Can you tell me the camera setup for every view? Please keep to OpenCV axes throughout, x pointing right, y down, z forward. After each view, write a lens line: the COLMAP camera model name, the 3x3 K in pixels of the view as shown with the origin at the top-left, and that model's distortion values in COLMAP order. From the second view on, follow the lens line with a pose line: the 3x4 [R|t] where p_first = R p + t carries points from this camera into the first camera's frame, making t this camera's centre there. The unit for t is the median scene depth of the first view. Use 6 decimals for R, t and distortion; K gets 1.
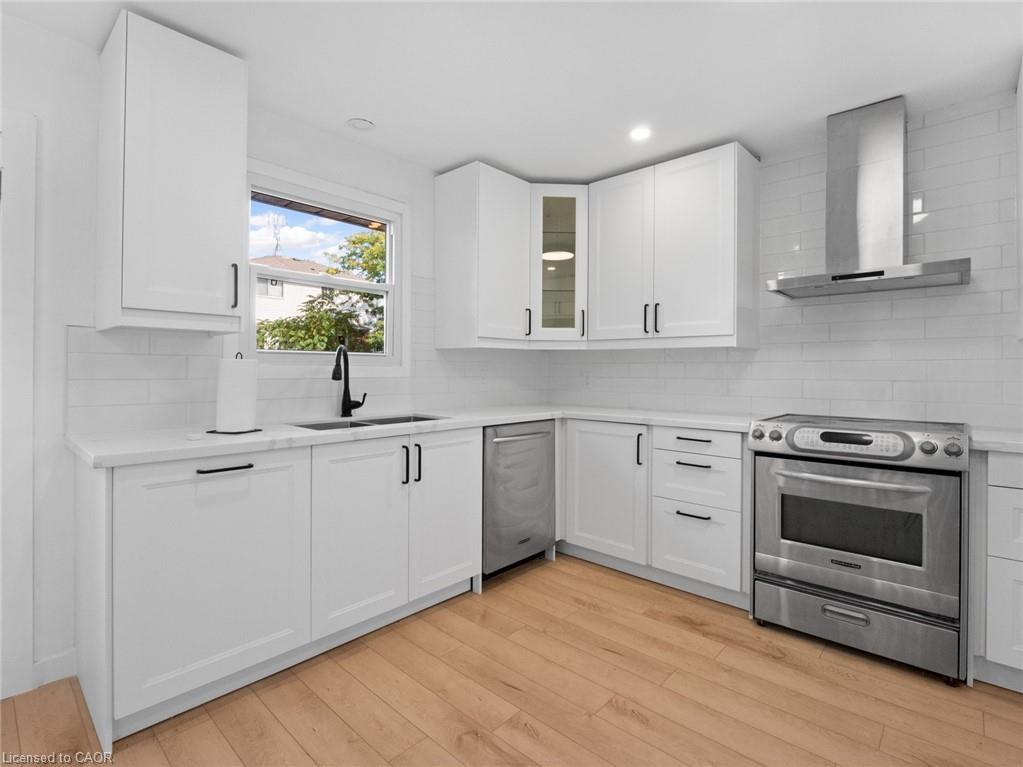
lens RADIAL K [[502.2, 0, 511.3], [0, 502.2, 371.0], [0, 0, 1]] dist [-0.002786, -0.009645]
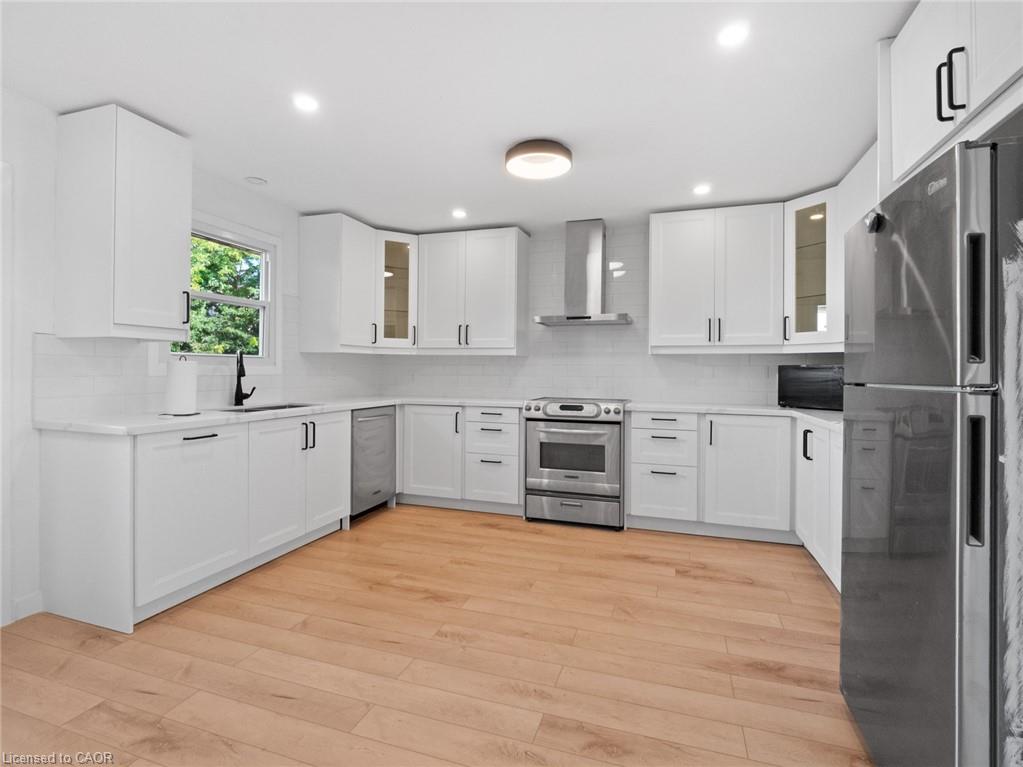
lens RADIAL K [[502.2, 0, 511.3], [0, 502.2, 371.0], [0, 0, 1]] dist [-0.002786, -0.009645]
pose [[0.911603, 0.003074, 0.411060, -0.241838], [-0.004442, 0.999987, 0.002375, -0.003165], [-0.411048, -0.003991, 0.911605, -0.490592]]
